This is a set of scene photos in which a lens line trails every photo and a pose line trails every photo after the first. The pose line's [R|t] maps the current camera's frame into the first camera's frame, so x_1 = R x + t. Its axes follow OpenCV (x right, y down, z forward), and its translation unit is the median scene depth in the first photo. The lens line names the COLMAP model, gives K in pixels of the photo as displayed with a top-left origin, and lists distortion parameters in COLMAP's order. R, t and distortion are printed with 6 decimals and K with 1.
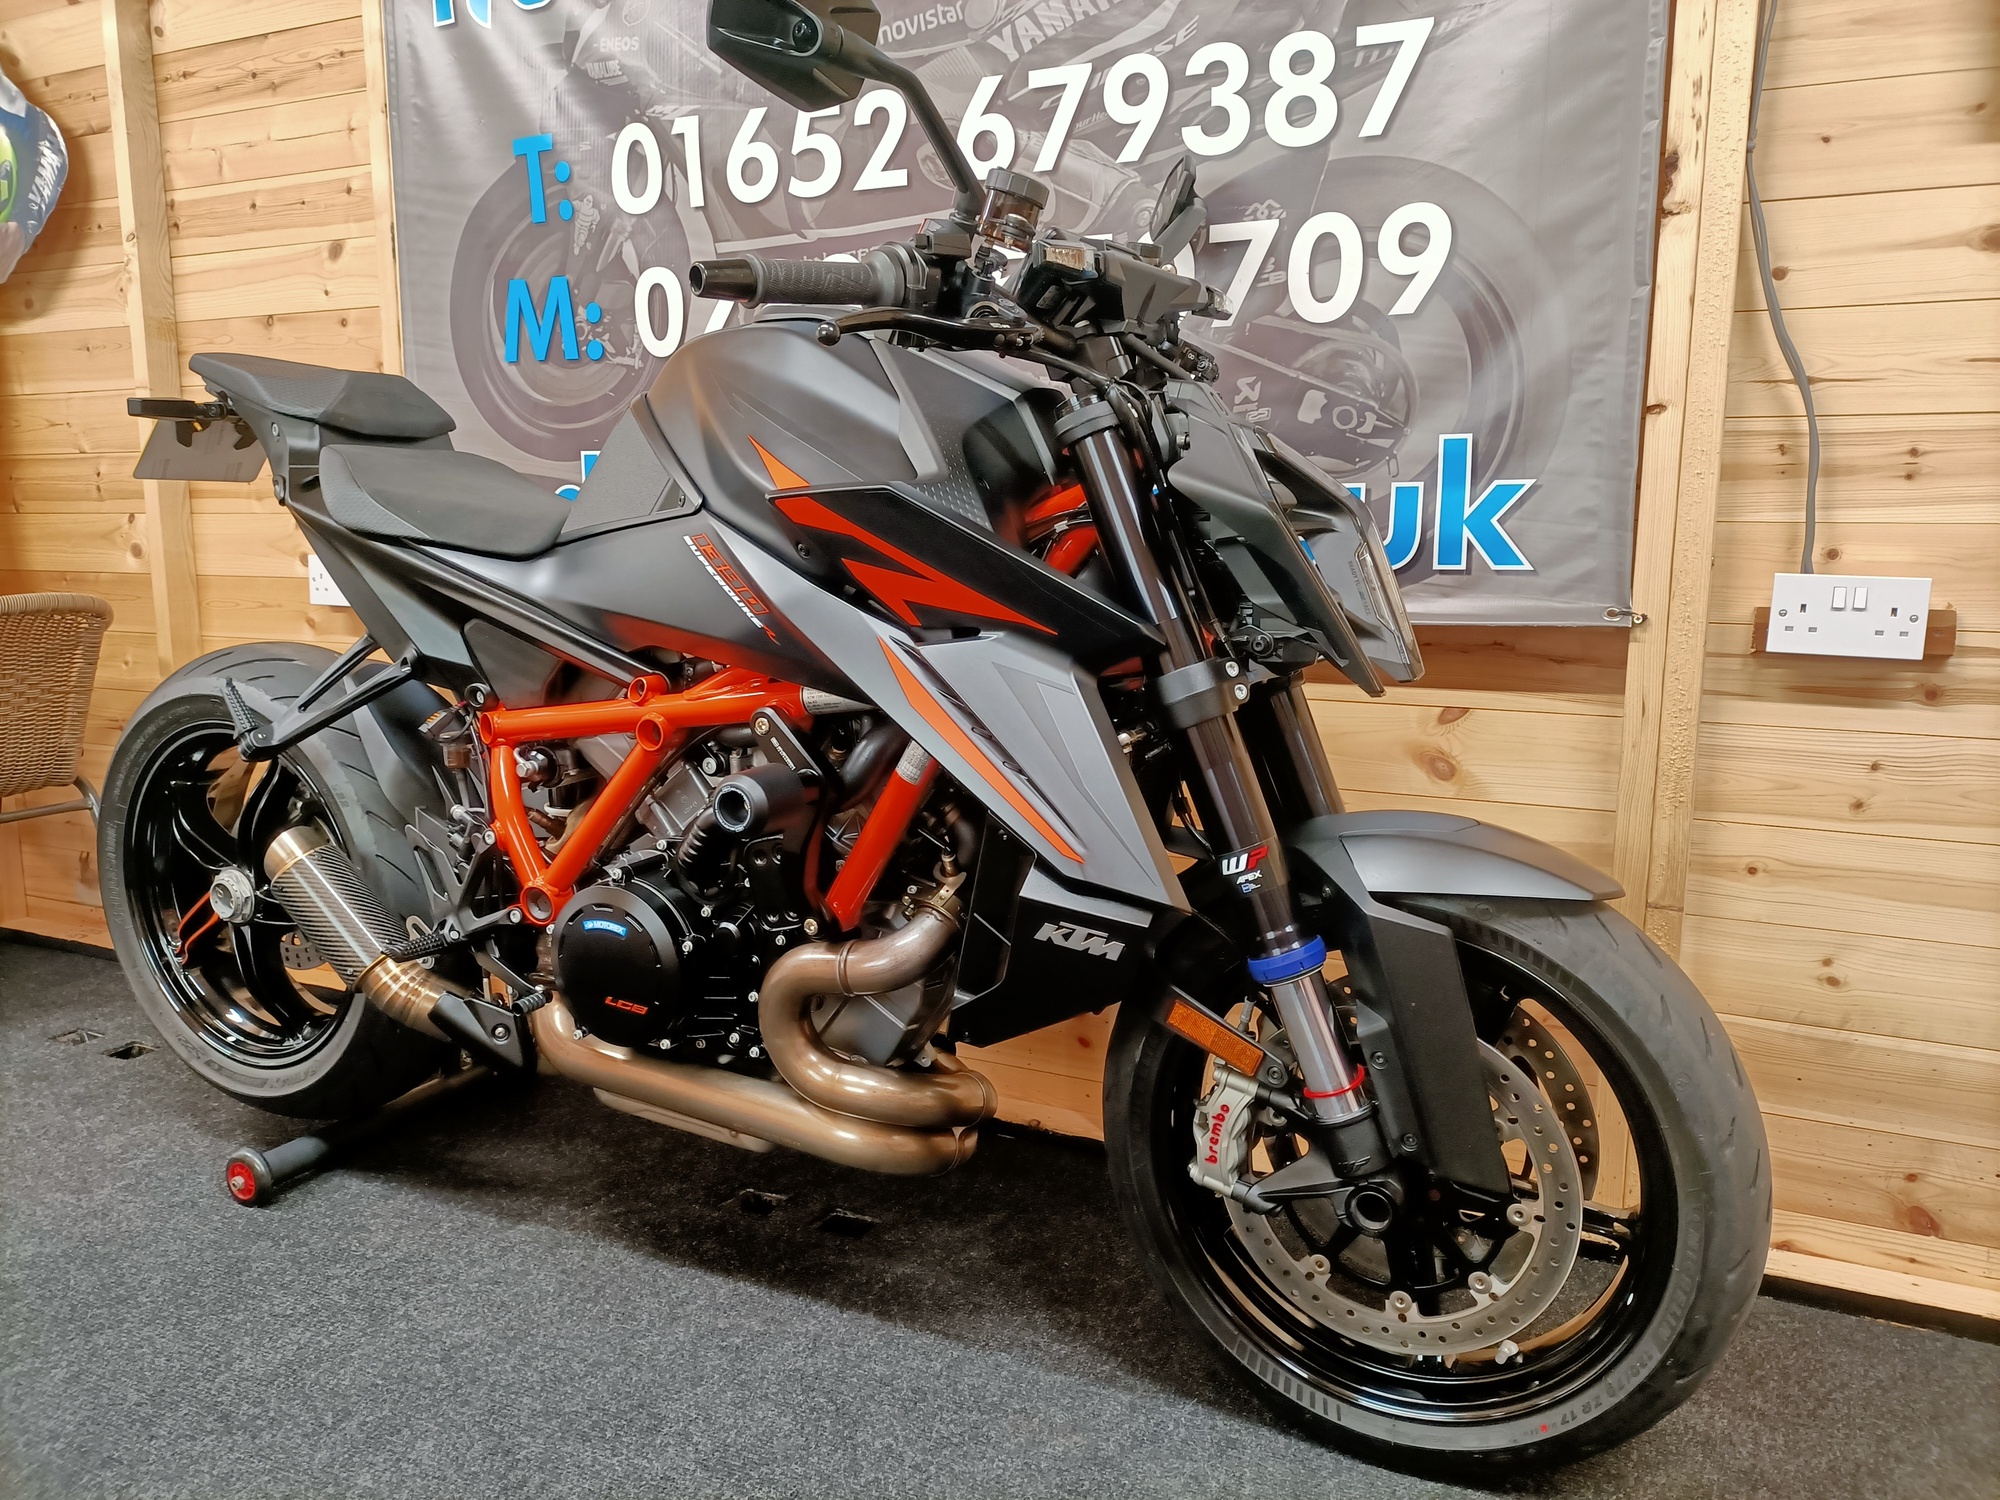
lens RADIAL K [[1490.9, 0, 1000.0], [0, 1490.9, 750.0], [0, 0, 1]] dist [0.030345, -0.049229]
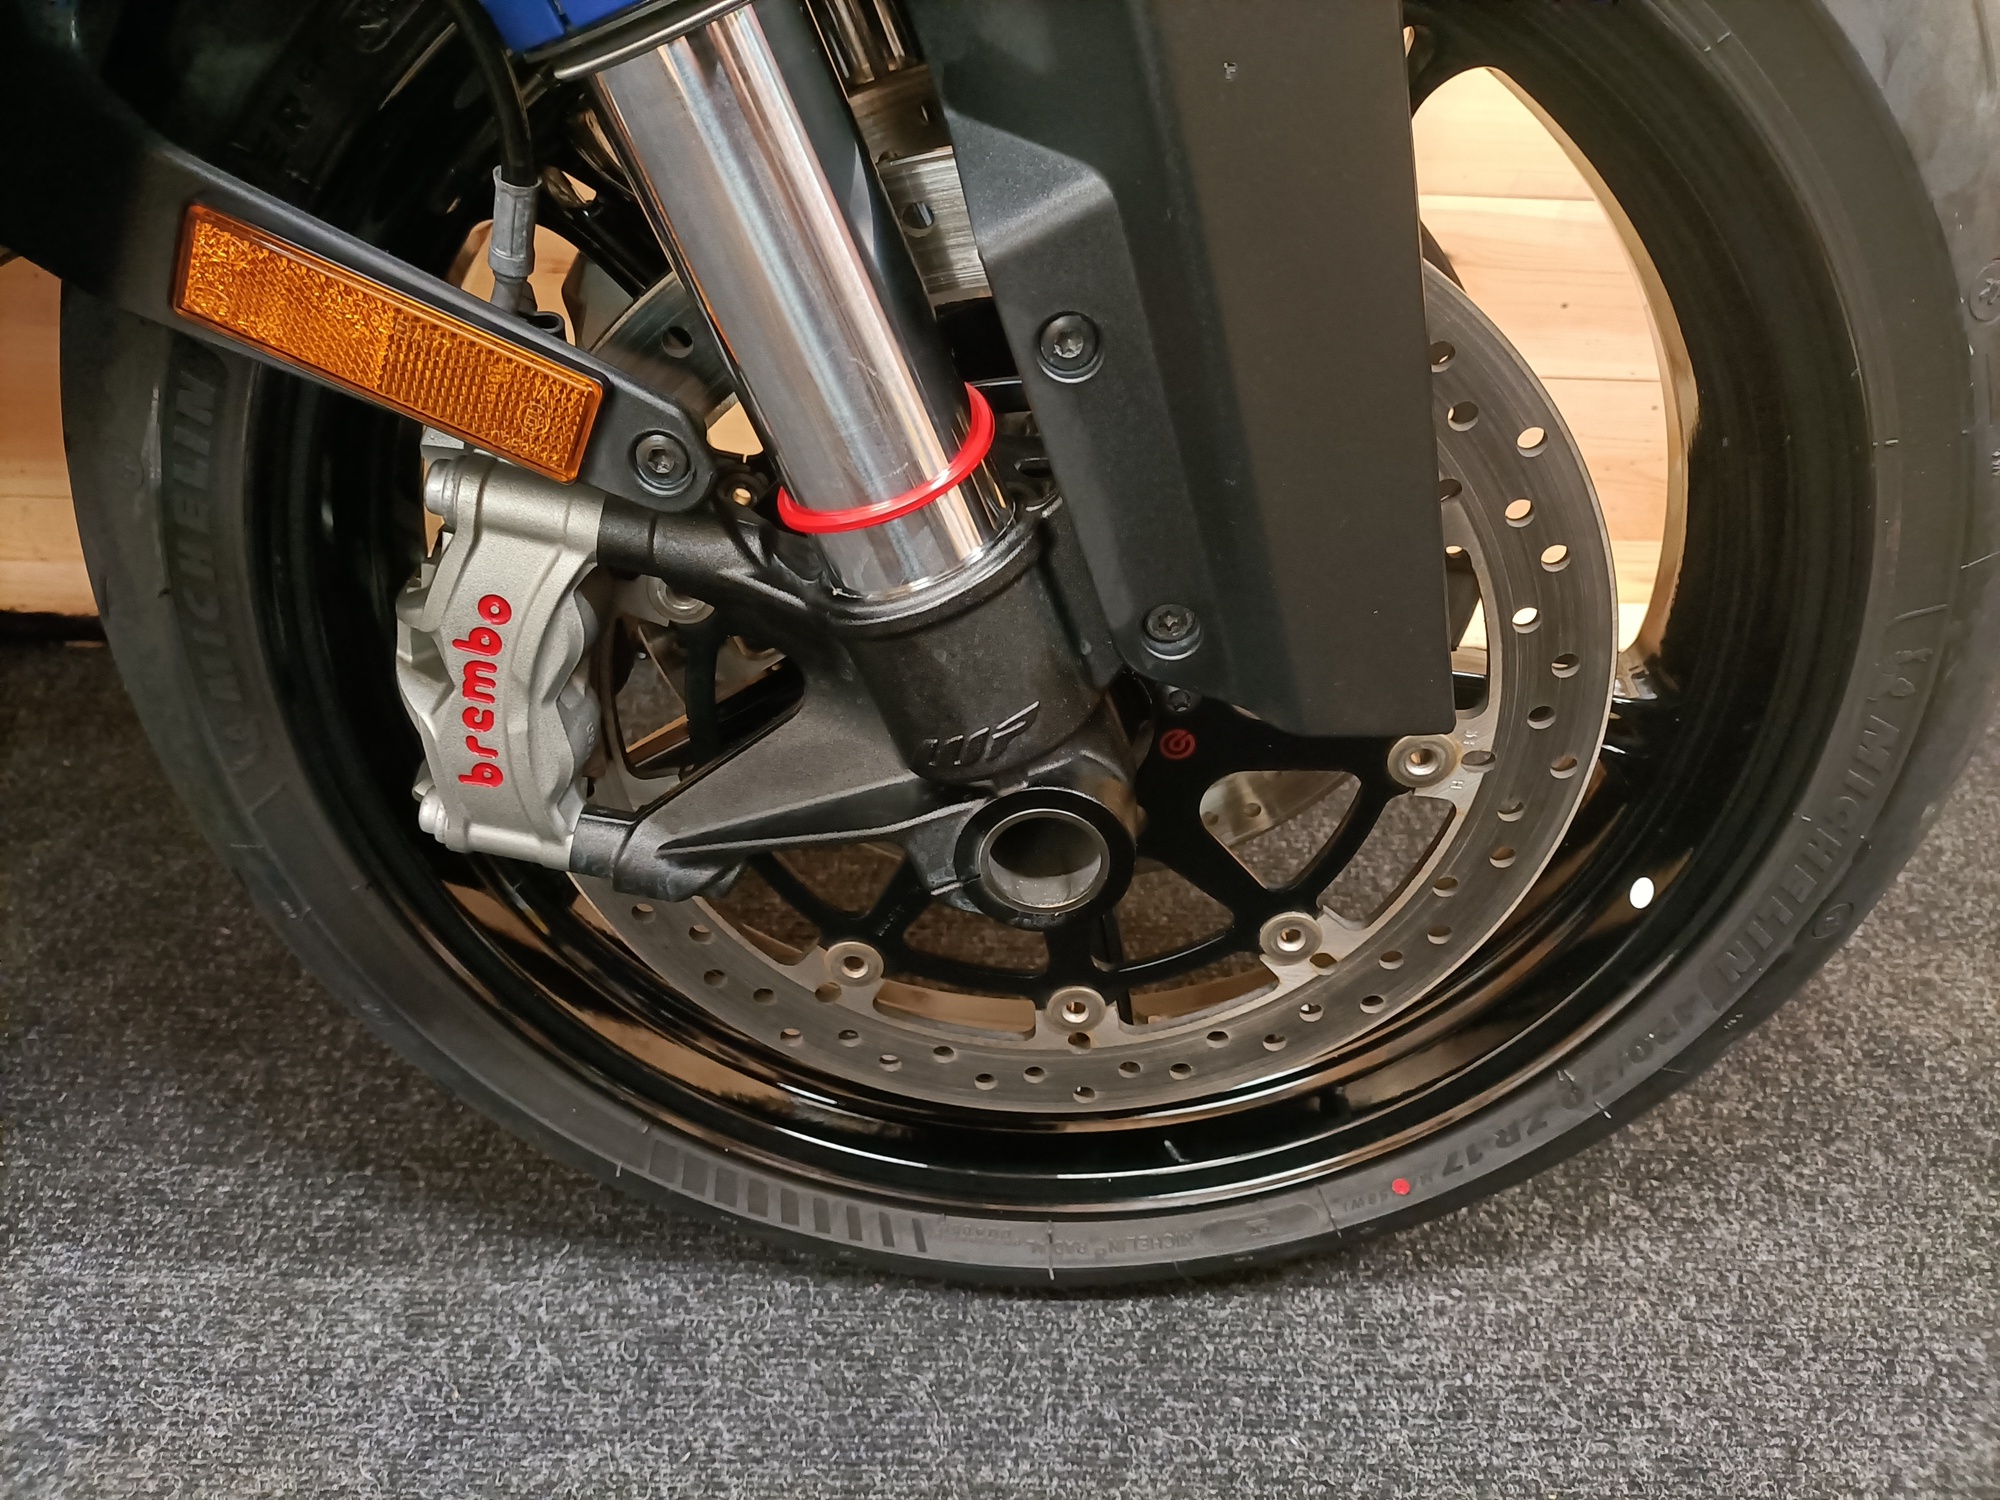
lens RADIAL K [[1511.0, 0, 982.6], [0, 1511.0, 754.7], [0, 0, 1]] dist [0.040461, -0.083952]
pose [[0.905896, -0.221730, 0.360816, 0.099604], [0.047976, 0.900232, 0.432760, 0.117806], [-0.420774, -0.374725, 0.826154, 0.573985]]
